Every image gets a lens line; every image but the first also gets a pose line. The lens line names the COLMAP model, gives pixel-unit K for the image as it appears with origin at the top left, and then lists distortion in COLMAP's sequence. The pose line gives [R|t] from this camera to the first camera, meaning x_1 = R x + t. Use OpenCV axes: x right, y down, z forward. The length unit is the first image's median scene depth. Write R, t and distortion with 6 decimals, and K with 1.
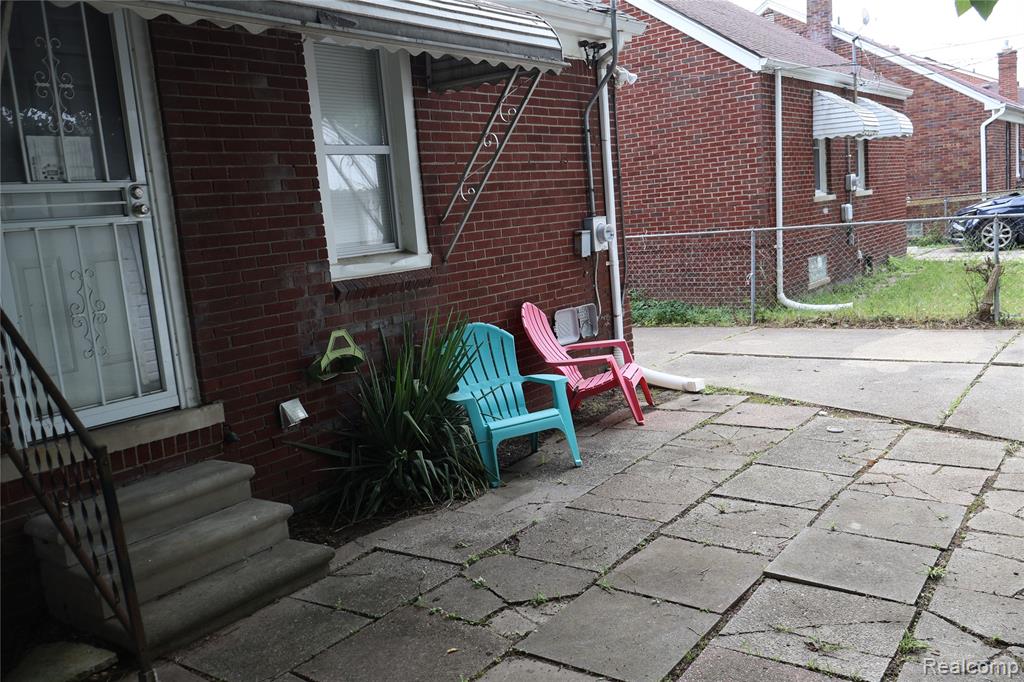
lens RADIAL K [[860.7, 0, 511.0], [0, 860.7, 345.0], [0, 0, 1]] dist [-0.004451, 0.004300]
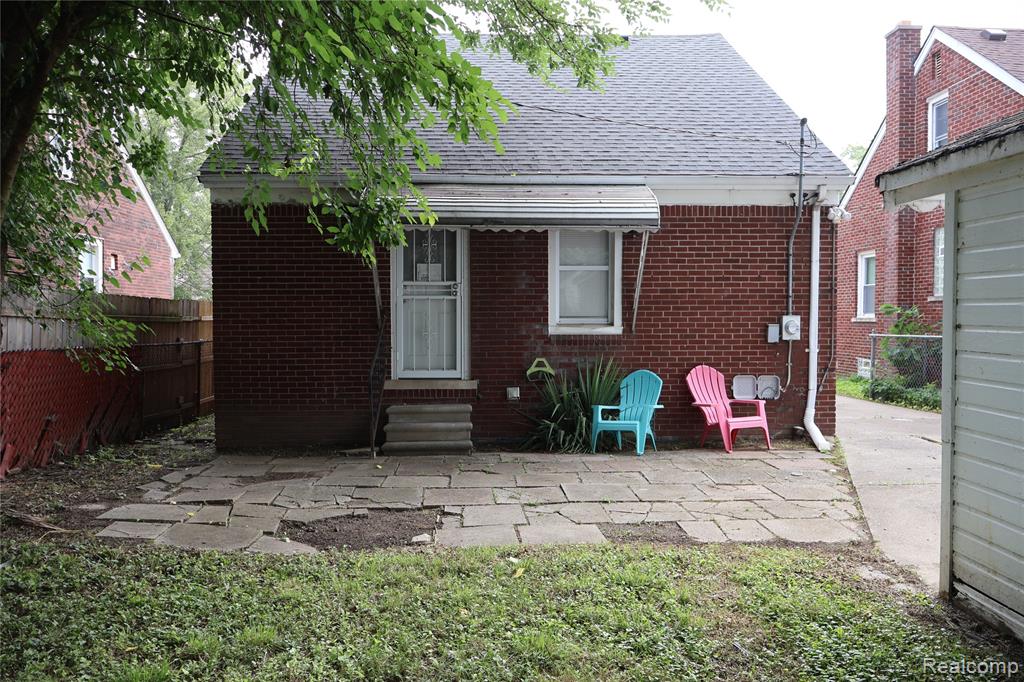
lens RADIAL K [[860.7, 0, 511.0], [0, 860.7, 345.0], [0, 0, 1]] dist [-0.004451, 0.004300]
pose [[0.621598, 0.113599, -0.775056, 1.310417], [-0.169228, 0.985538, 0.008728, -0.052880], [0.764839, 0.125735, 0.631833, -0.327365]]
